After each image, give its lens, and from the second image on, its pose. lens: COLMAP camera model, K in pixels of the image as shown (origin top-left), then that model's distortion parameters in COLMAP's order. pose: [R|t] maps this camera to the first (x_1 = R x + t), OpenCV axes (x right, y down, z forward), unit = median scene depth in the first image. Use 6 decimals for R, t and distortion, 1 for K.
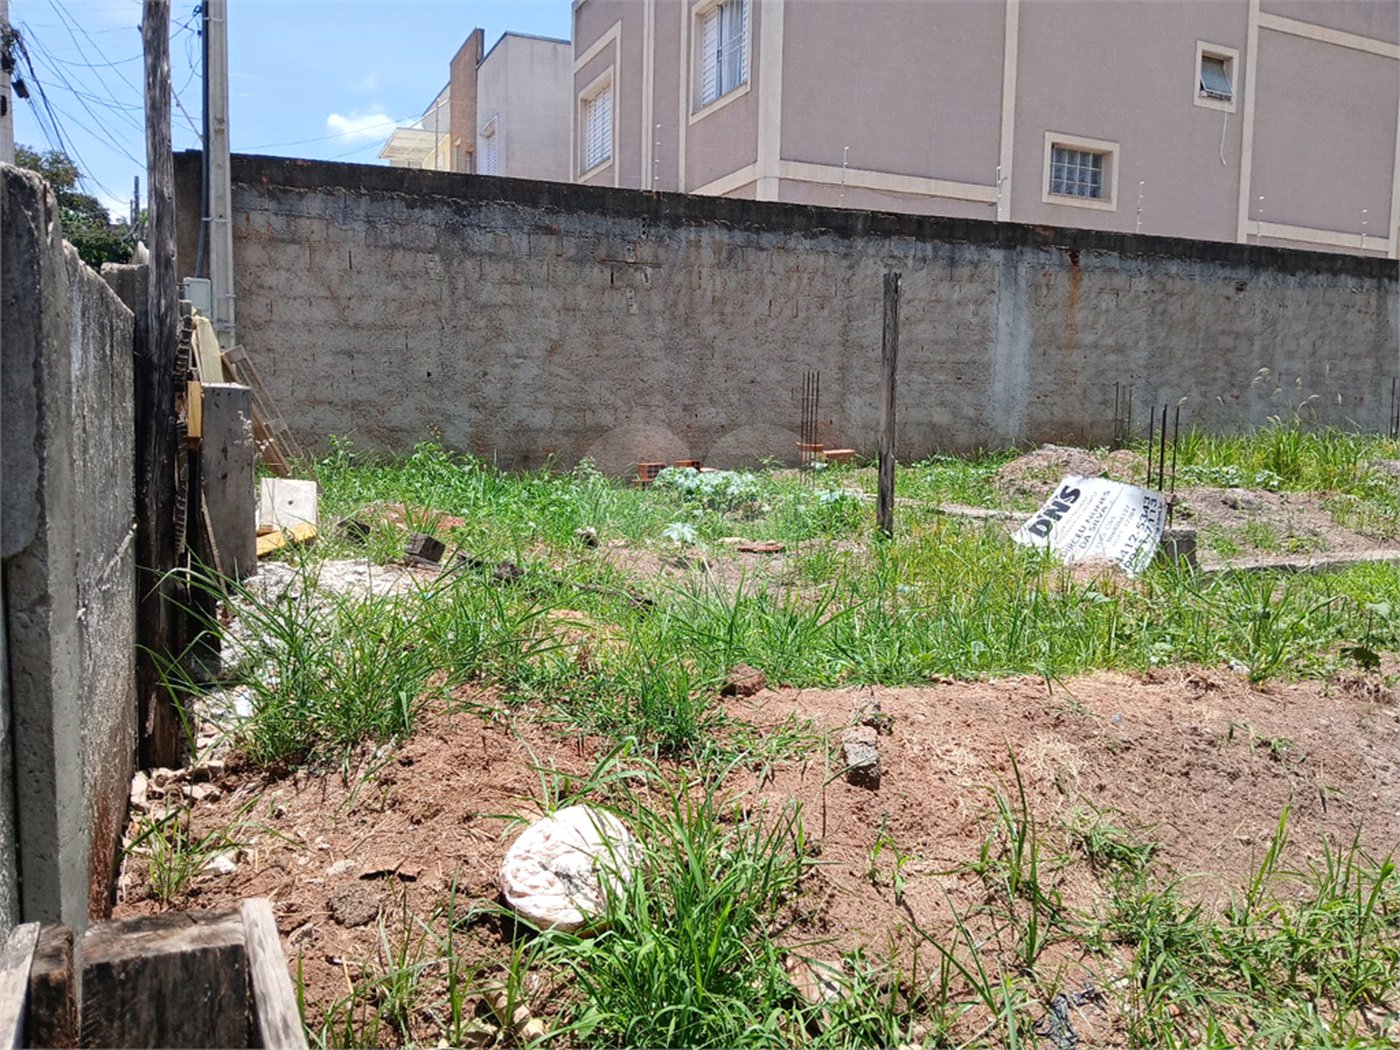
lens RADIAL K [[1106.6, 0, 701.1], [0, 1106.6, 513.0], [0, 0, 1]] dist [0.060388, -0.118959]
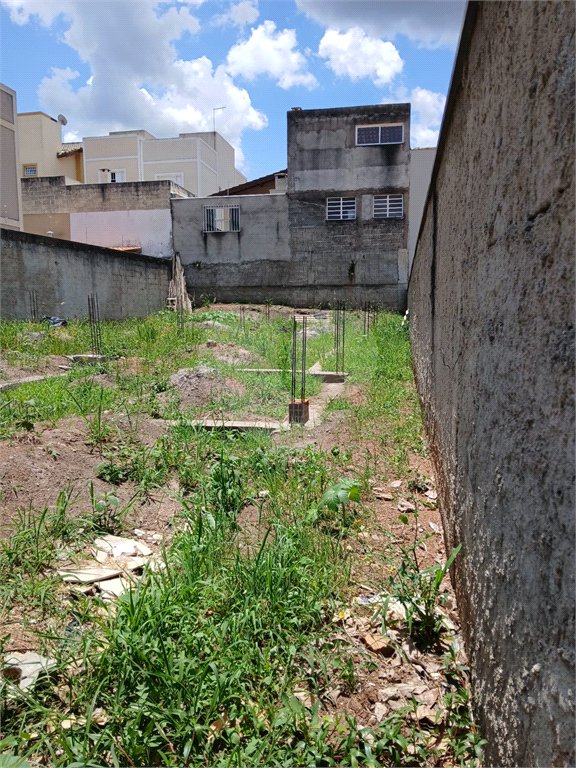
lens RADIAL K [[597.3, 0, 304.0], [0, 597.3, 393.1], [0, 0, 1]] dist [0.078052, -0.170663]
pose [[0.563698, -0.126945, 0.816168, -0.060026], [0.086750, 0.991753, 0.094340, 0.005576], [-0.821413, 0.017624, 0.570062, -0.141422]]
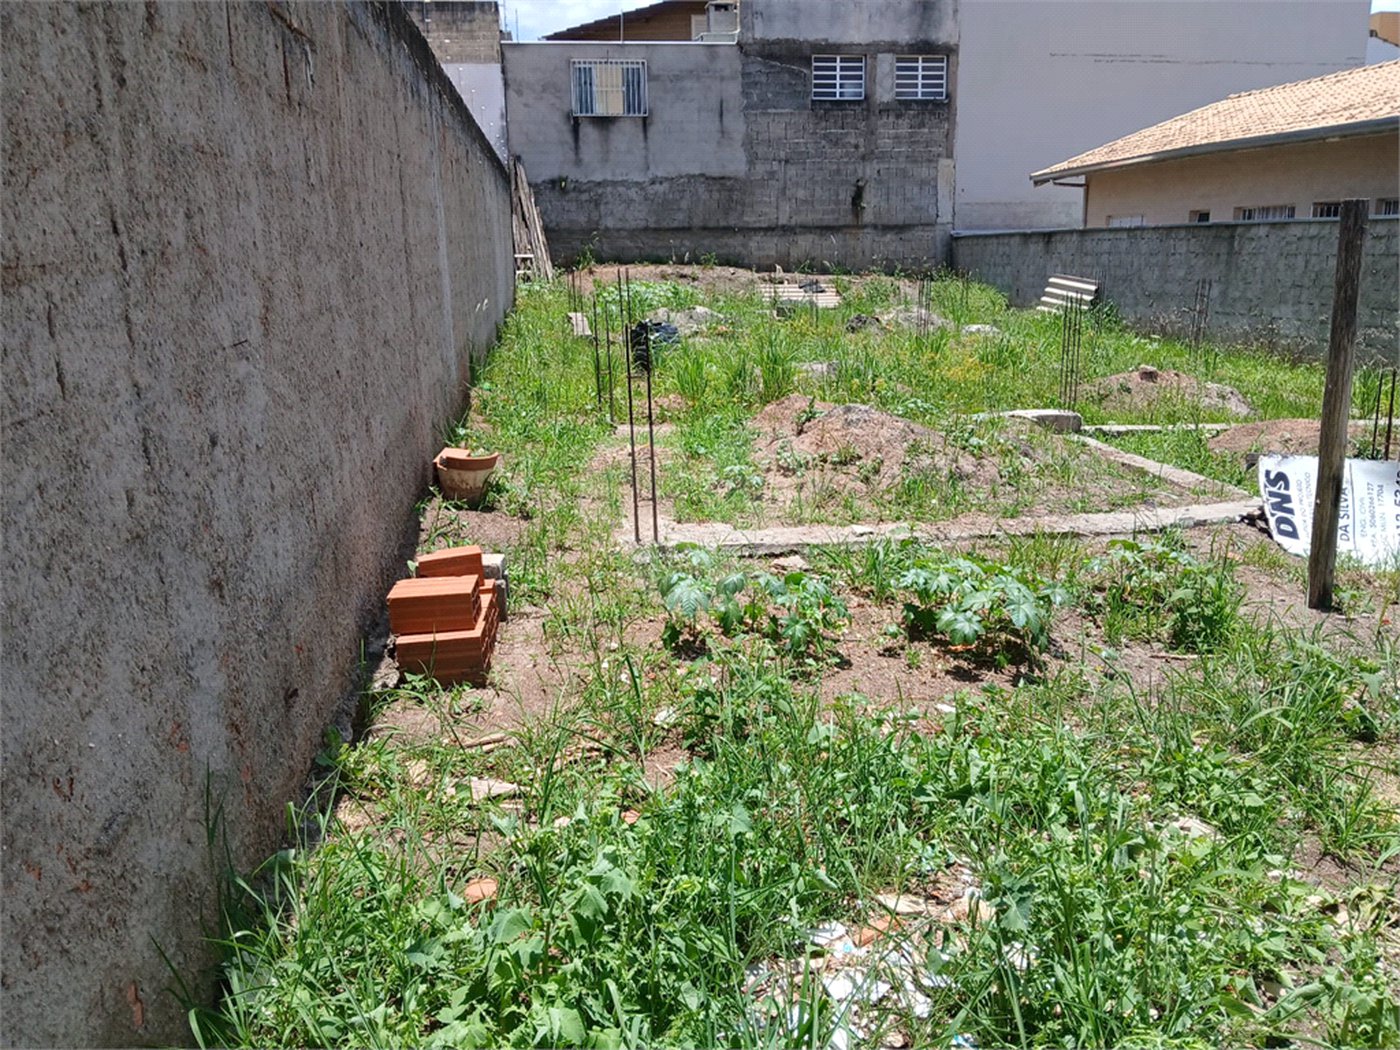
lens RADIAL K [[1117.7, 0, 696.1], [0, 1117.7, 543.6], [0, 0, 1]] dist [0.072450, -0.216225]
pose [[0.262234, -0.265423, 0.927785, -1.584360], [0.101688, 0.963678, 0.246950, -0.613212], [-0.959632, 0.029586, 0.279699, 3.257822]]
